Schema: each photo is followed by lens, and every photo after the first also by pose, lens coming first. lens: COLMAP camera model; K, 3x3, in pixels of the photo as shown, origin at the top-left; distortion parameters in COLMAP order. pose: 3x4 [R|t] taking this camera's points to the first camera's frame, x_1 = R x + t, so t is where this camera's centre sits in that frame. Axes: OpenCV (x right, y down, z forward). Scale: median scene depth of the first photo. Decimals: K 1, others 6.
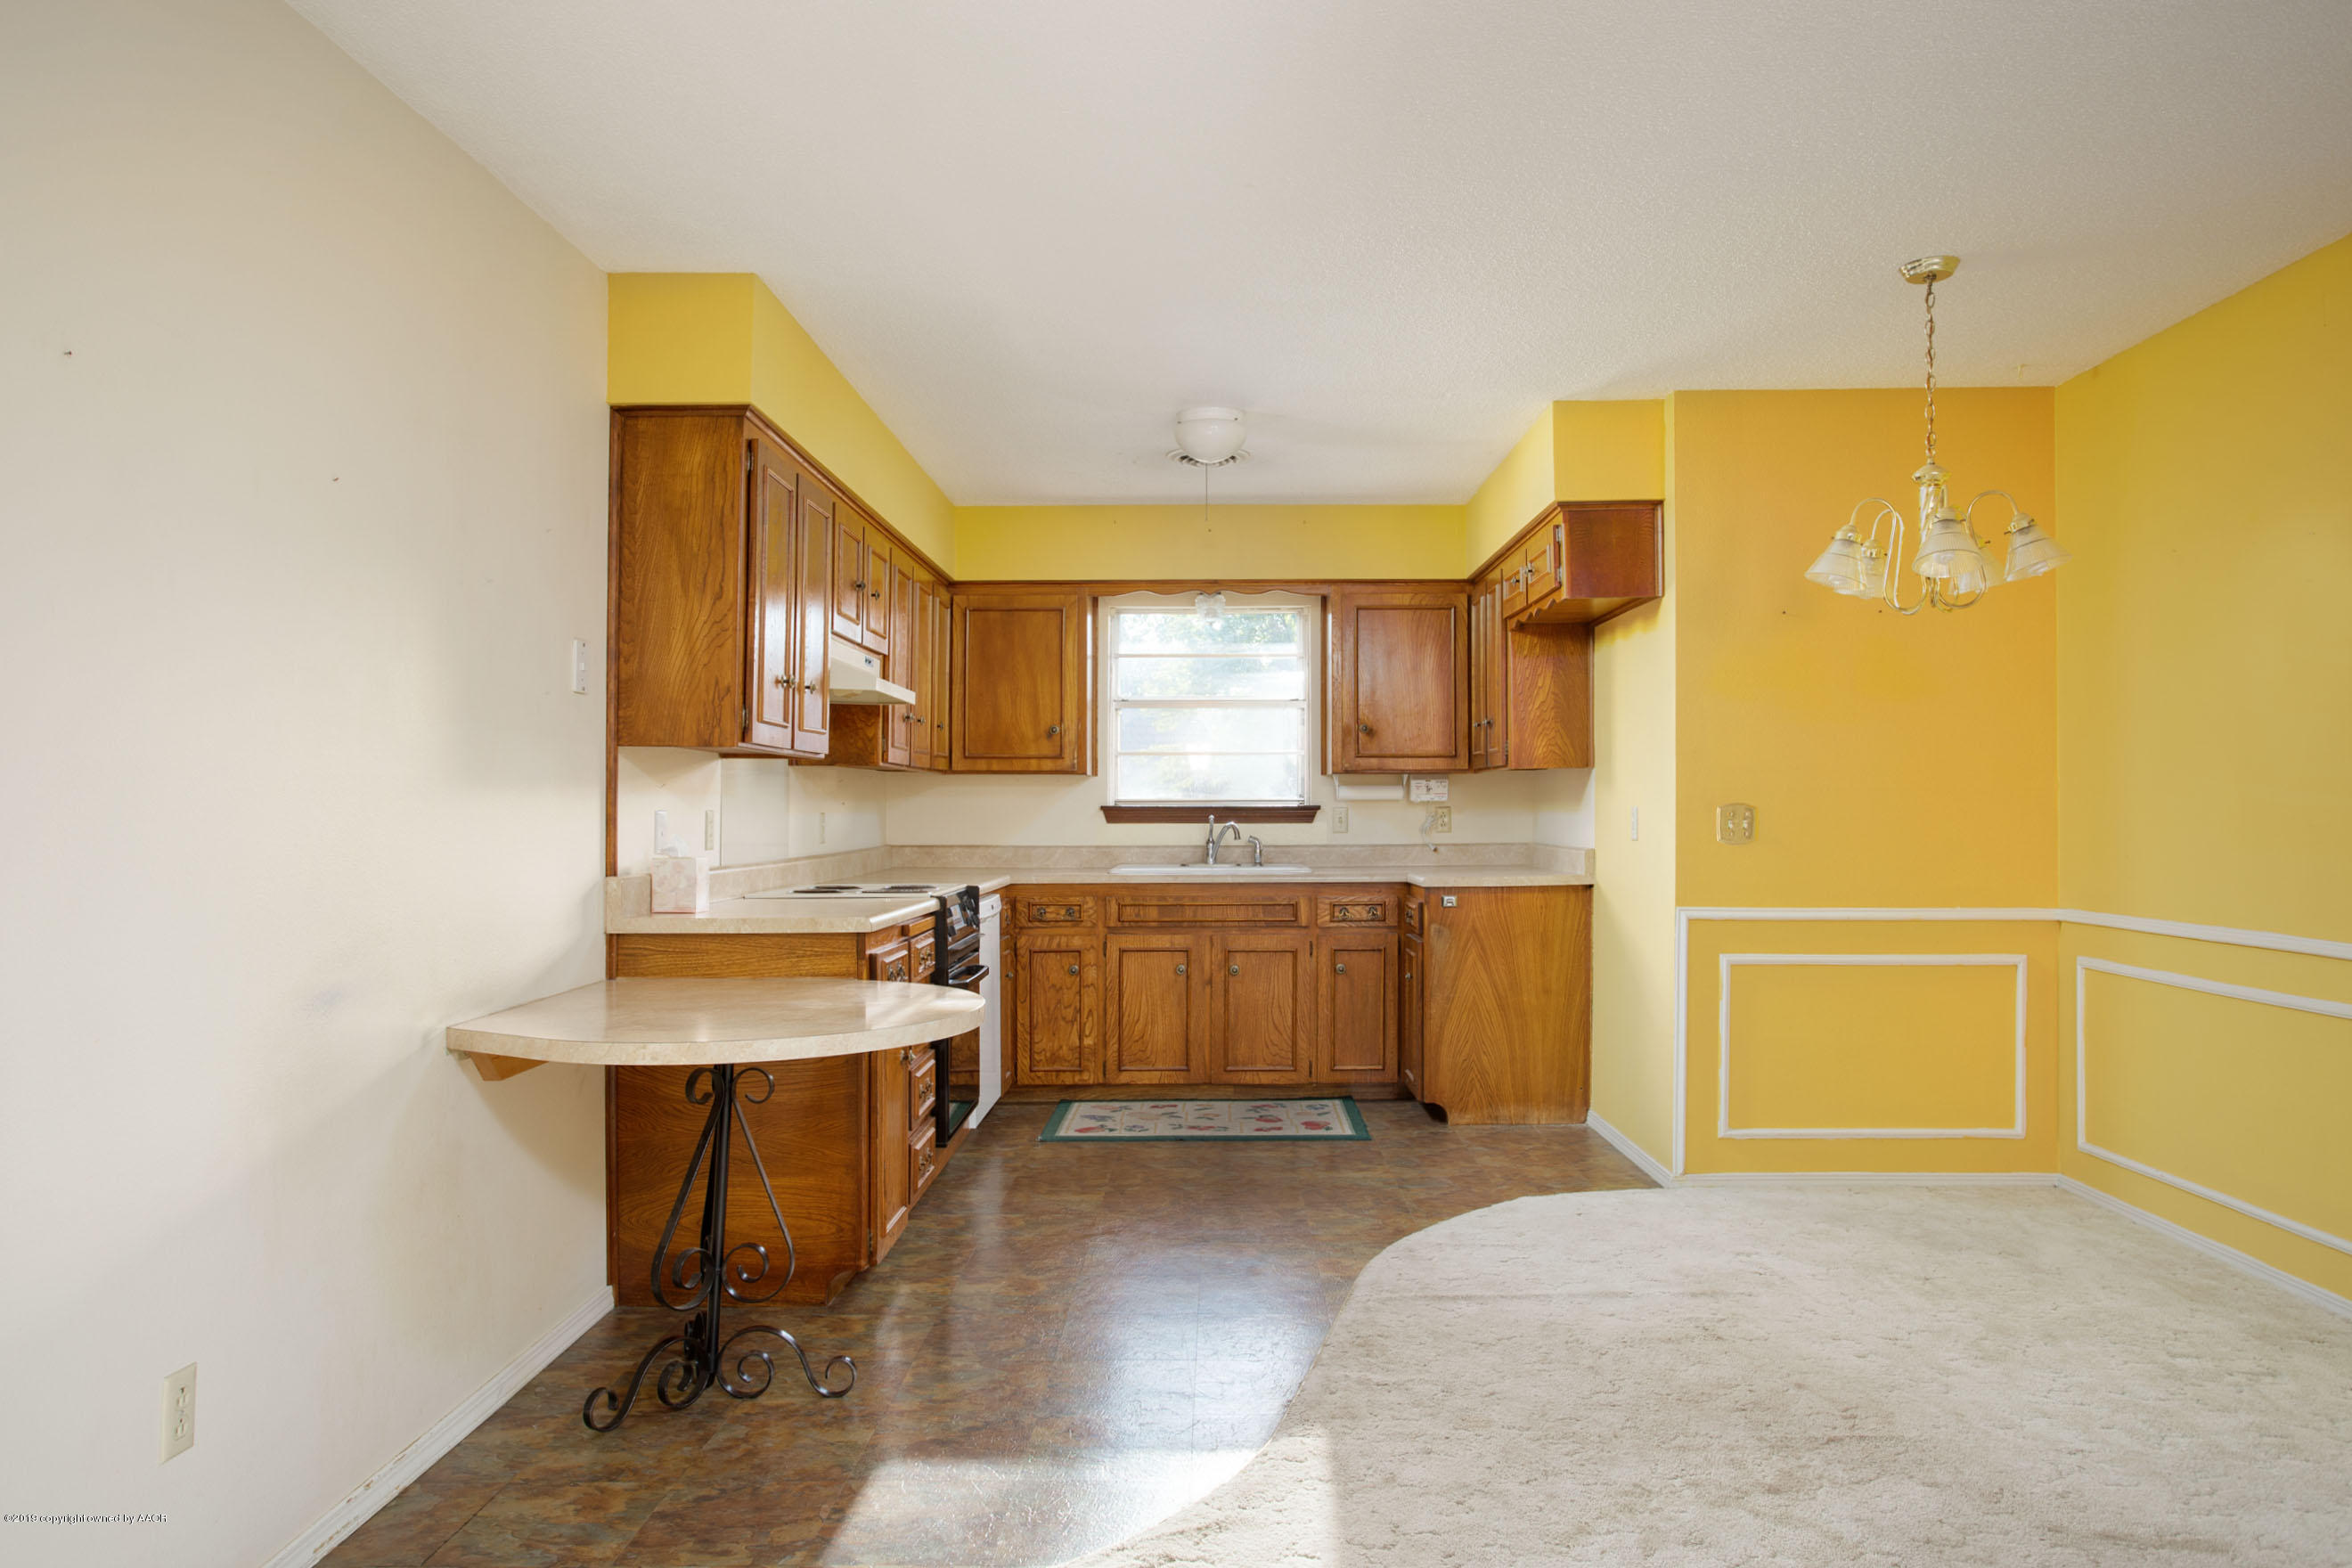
lens RADIAL K [[1578.9, 0, 1176.0], [0, 1578.9, 784.0], [0, 0, 1]] dist [-0.104113, -0.000348]
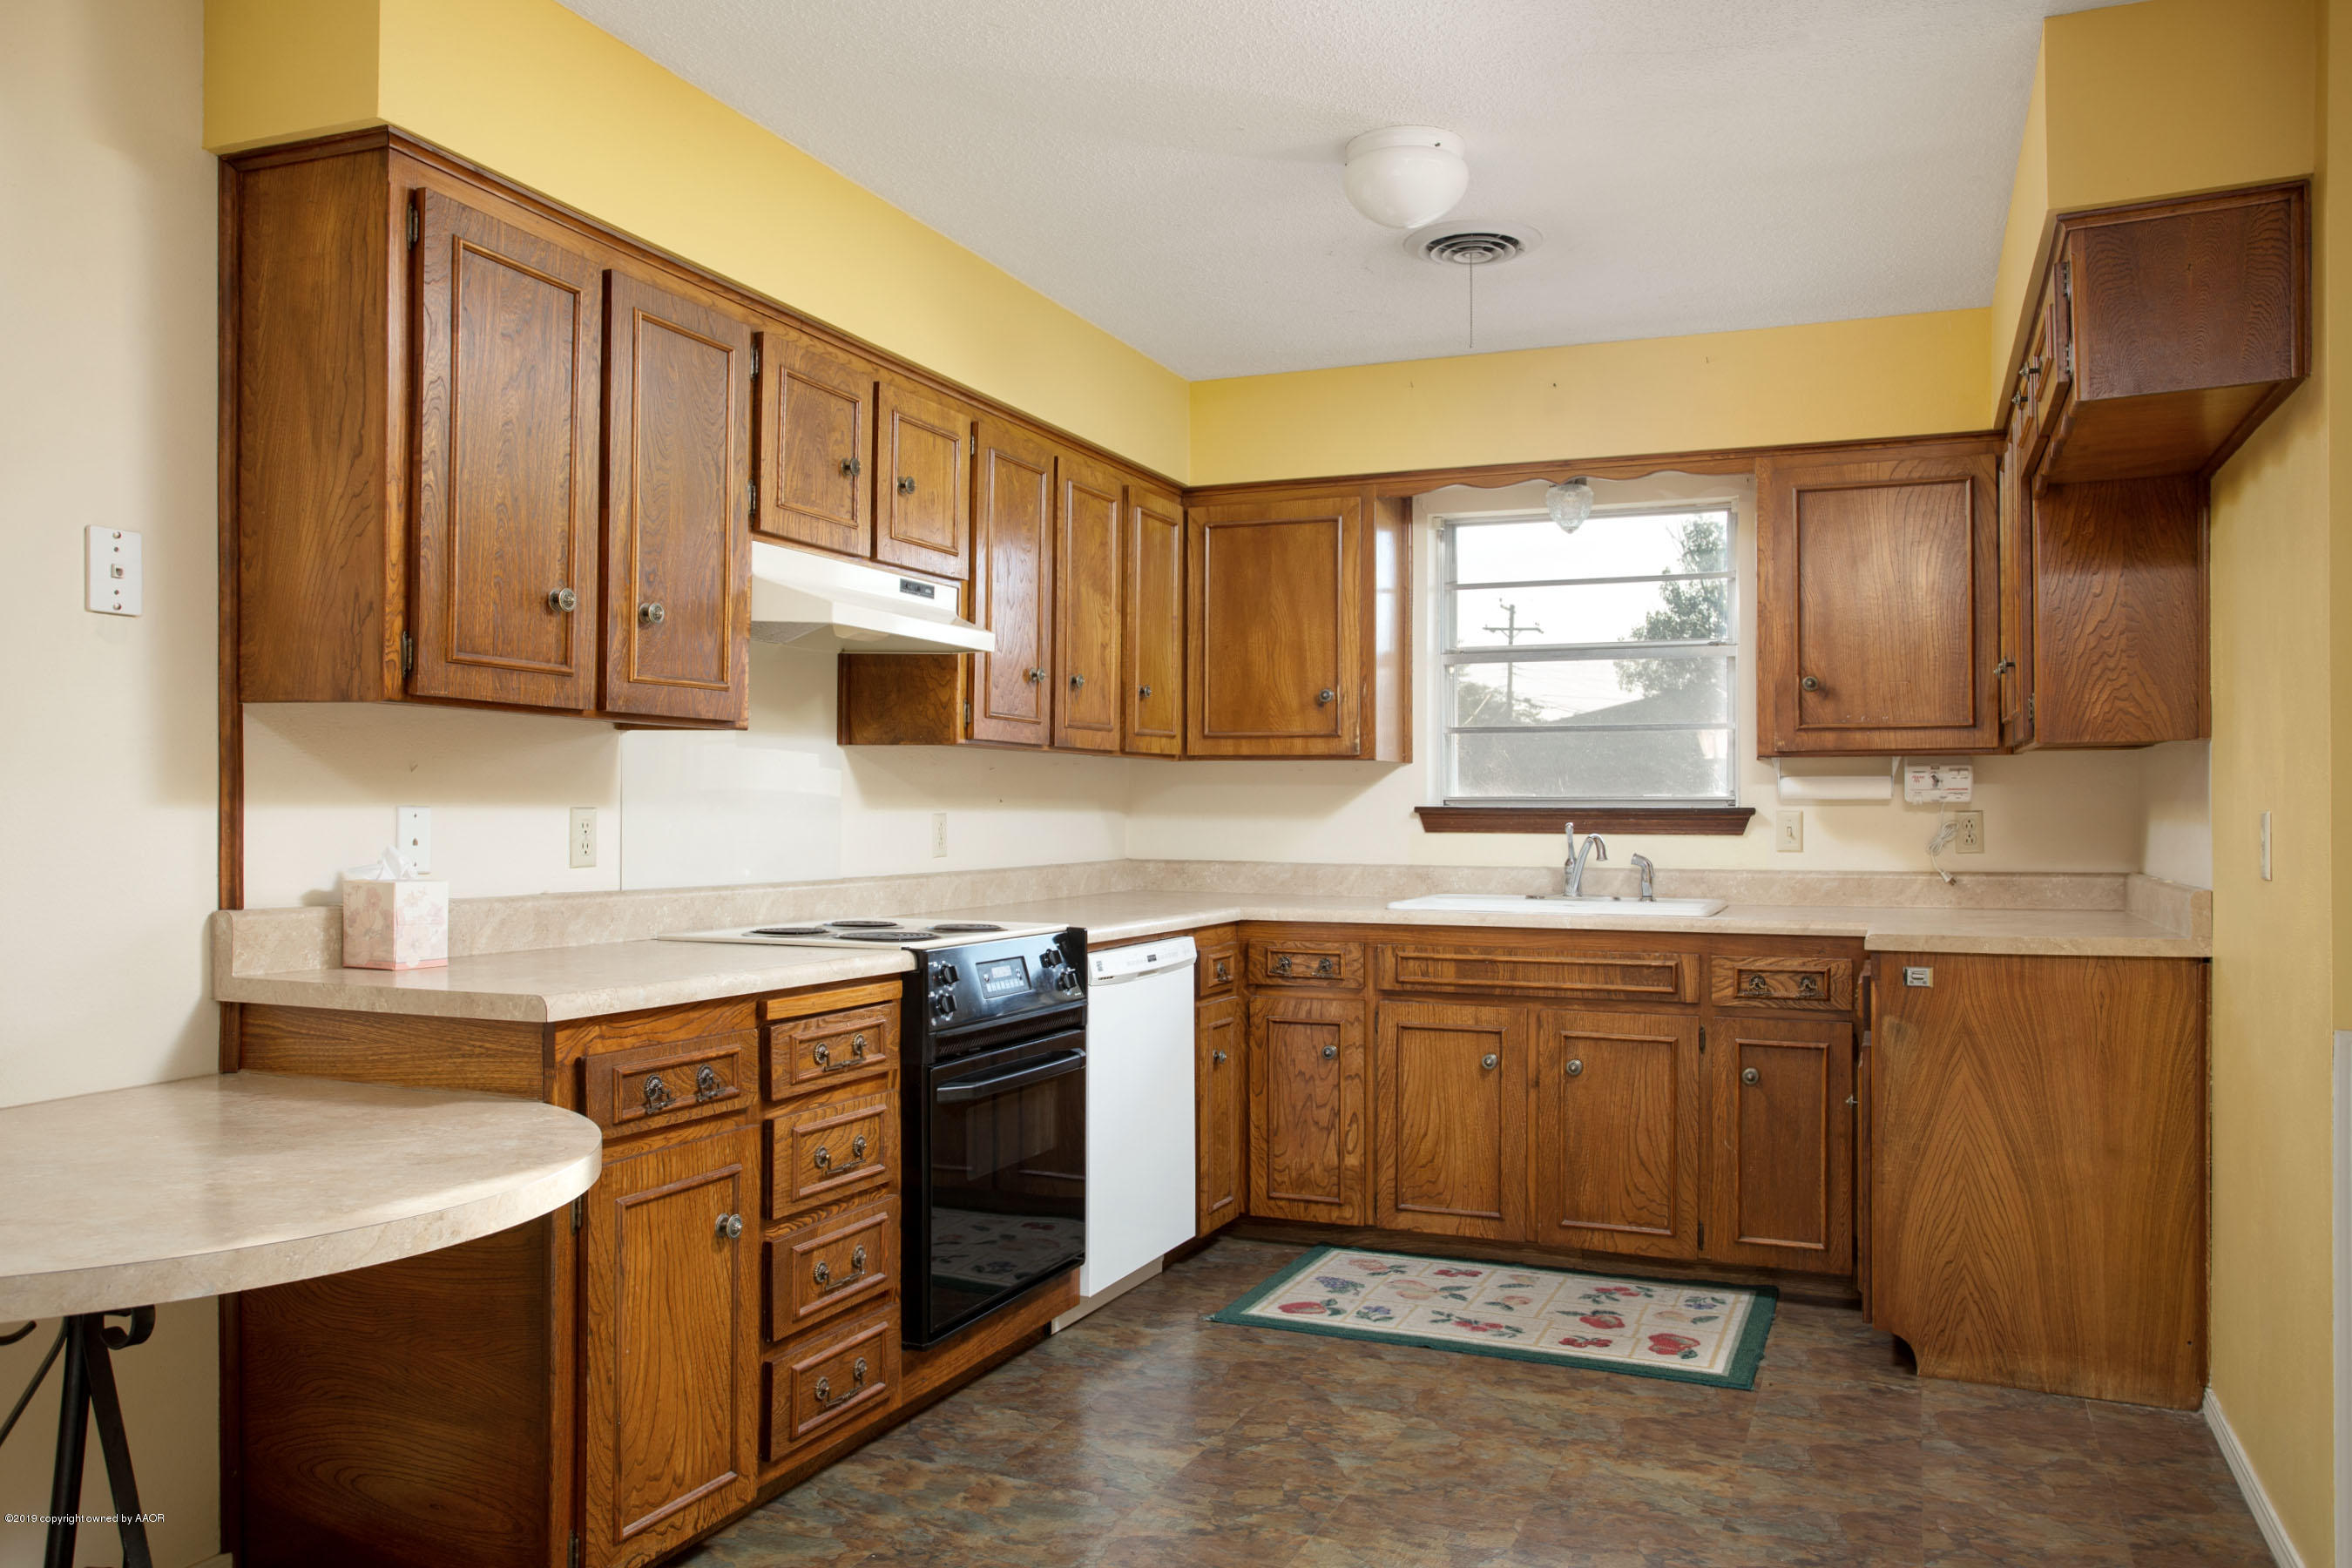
lens RADIAL K [[1712.6, 0, 1165.9], [0, 1712.6, 770.7], [0, 0, 1]] dist [0.000597, 0.006845]
pose [[0.925433, -0.001899, -0.378906, 0.146483], [-0.001452, 0.999962, -0.008558, 0.004911], [0.378907, 0.008470, 0.925396, 0.299539]]
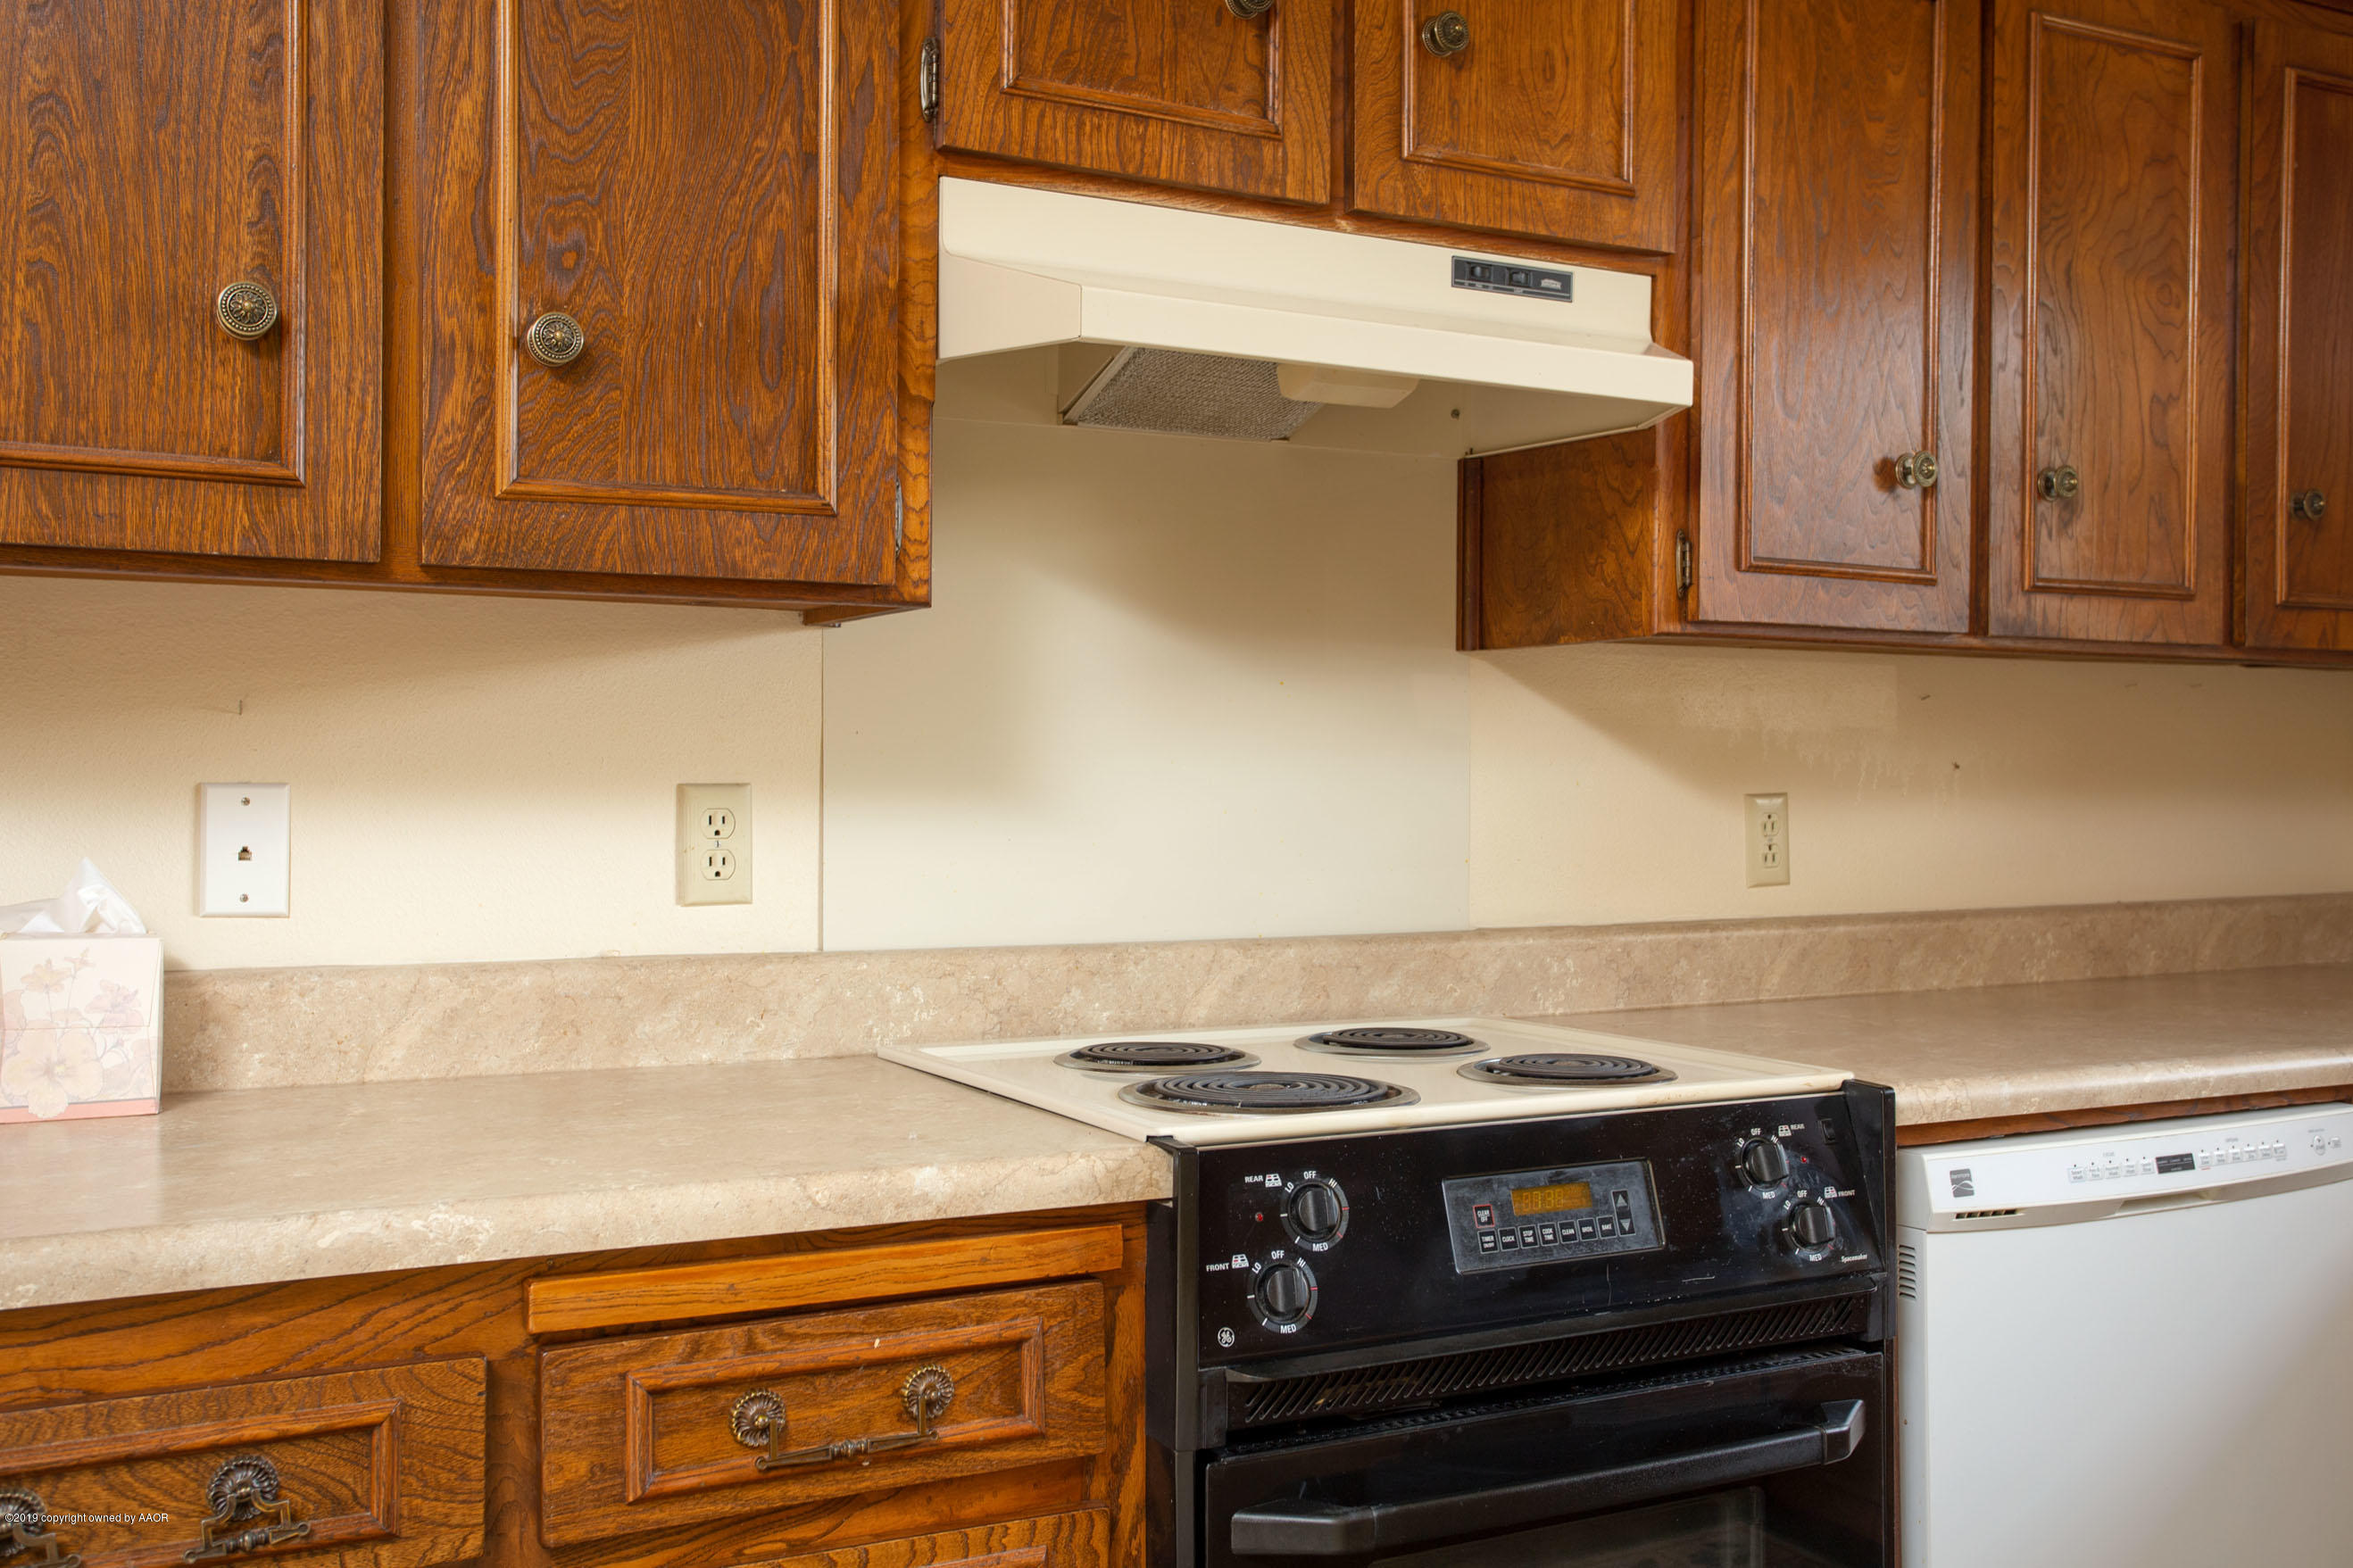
lens RADIAL K [[2131.6, 0, 1176.5], [0, 2131.6, 784.0], [0, 0, 1]] dist [0.009330, 0.011458]
pose [[0.483452, 0.000563, -0.875371, 0.100132], [0.012181, 0.999899, 0.007370, 0.010433], [0.875286, -0.014226, 0.483396, 0.616439]]
